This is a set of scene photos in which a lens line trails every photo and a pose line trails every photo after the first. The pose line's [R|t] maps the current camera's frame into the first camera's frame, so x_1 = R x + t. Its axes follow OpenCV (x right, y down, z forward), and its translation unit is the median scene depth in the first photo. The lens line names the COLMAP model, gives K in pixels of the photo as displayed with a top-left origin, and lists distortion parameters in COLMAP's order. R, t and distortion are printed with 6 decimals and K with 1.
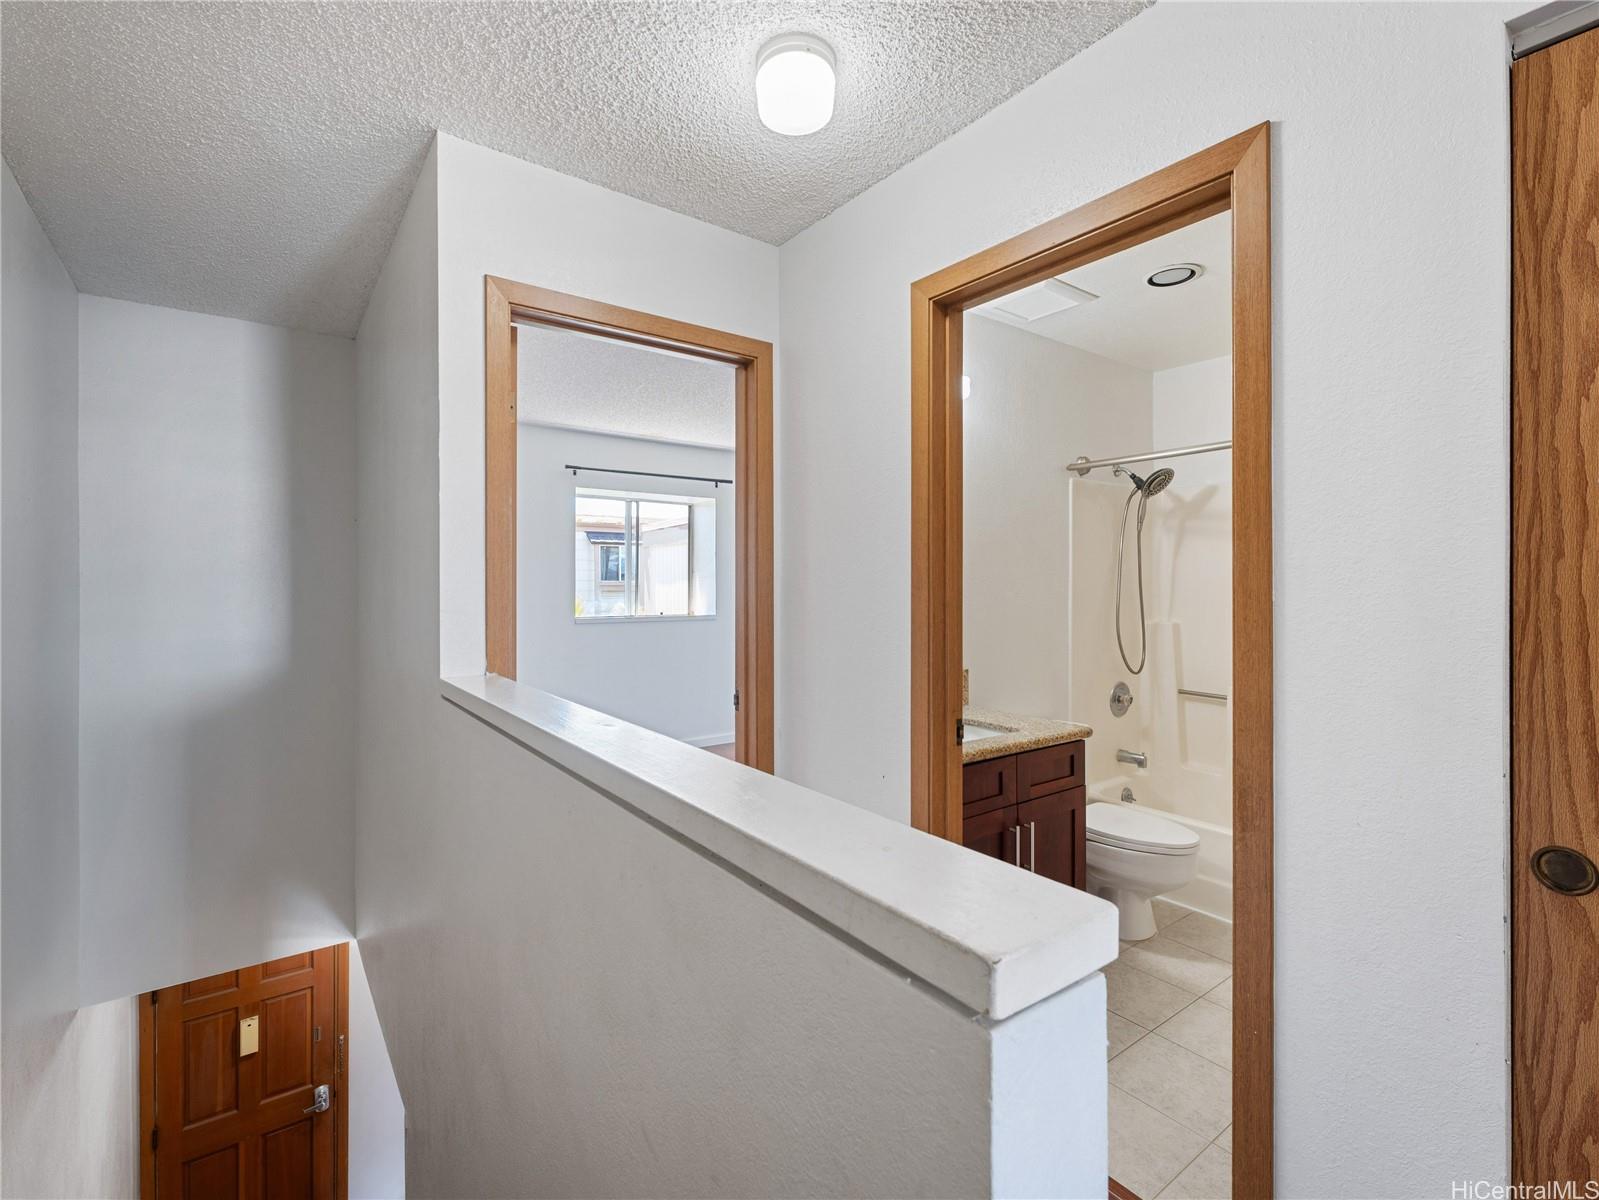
lens RADIAL K [[729.9, 0, 792.2], [0, 729.9, 604.2], [0, 0, 1]] dist [-0.001364, 0.000182]
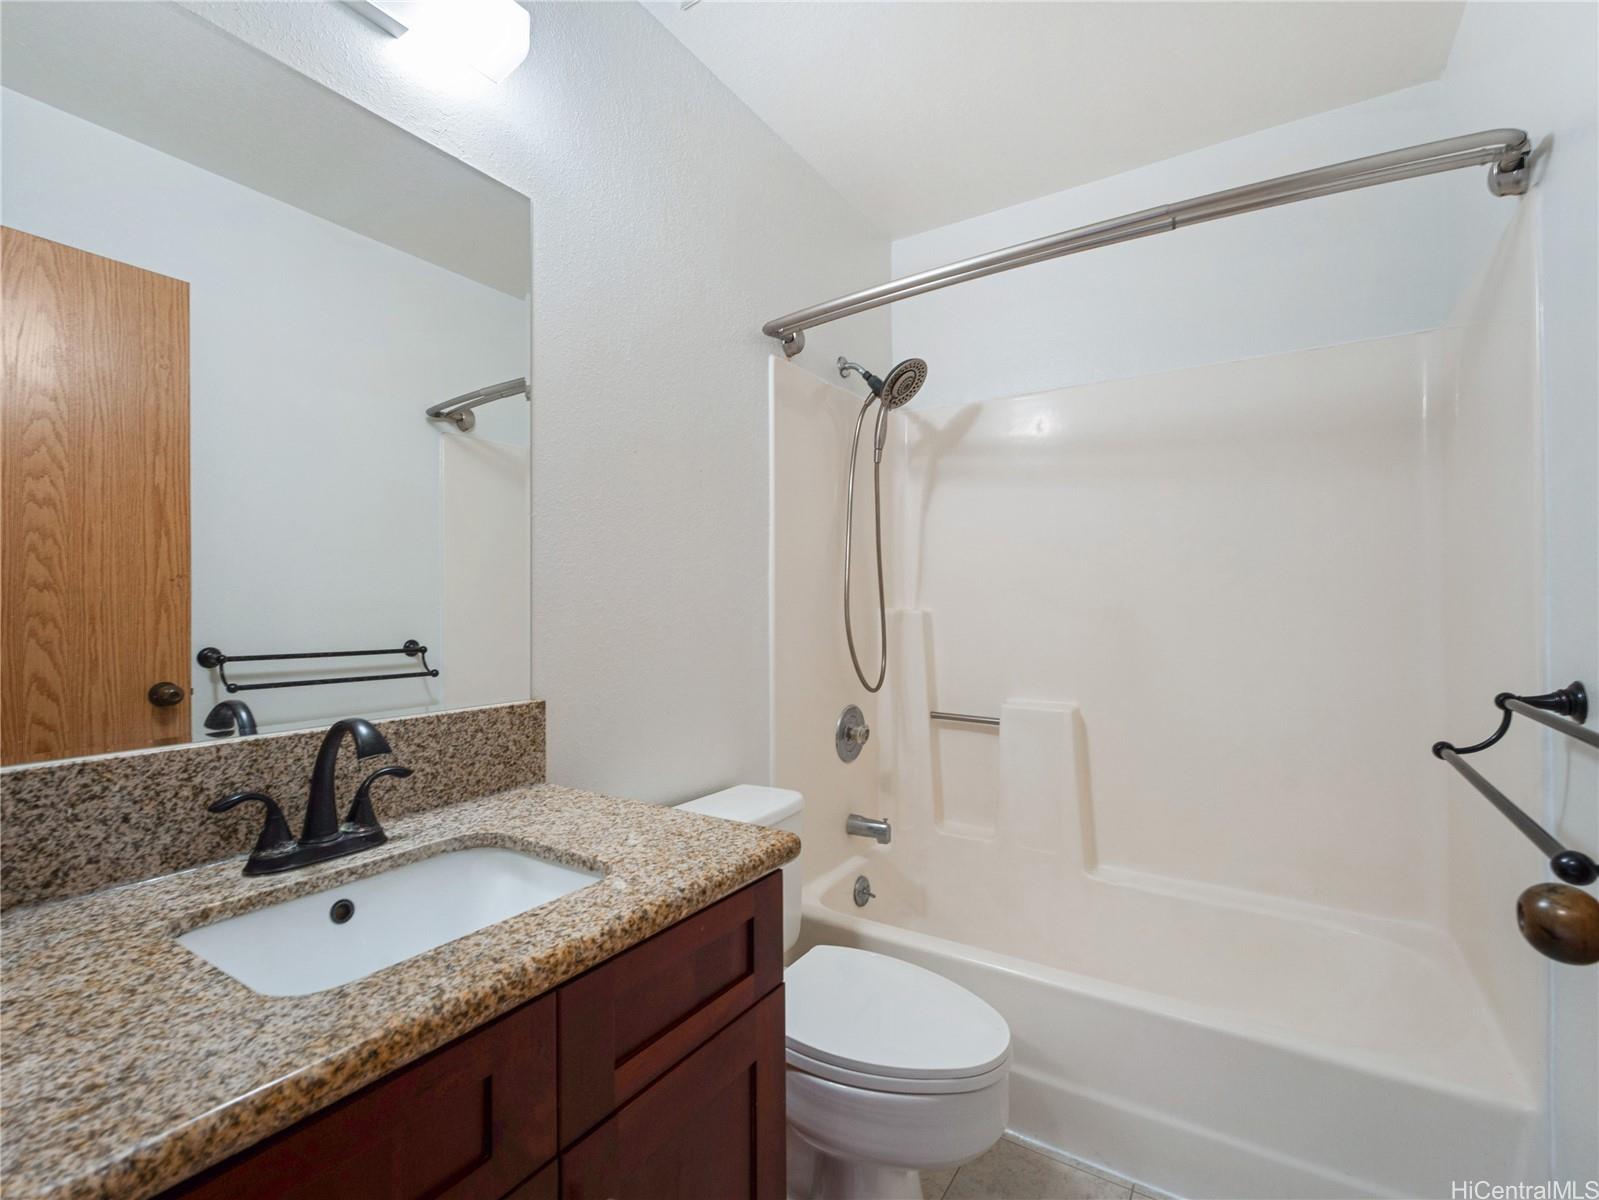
lens RADIAL K [[729.9, 0, 792.2], [0, 729.9, 604.2], [0, 0, 1]] dist [-0.001364, 0.000182]
pose [[0.937275, 0.003698, 0.348572, 0.188423], [0.004795, 0.999712, -0.023500, 0.035374], [-0.348559, 0.023697, 0.936987, 0.438811]]
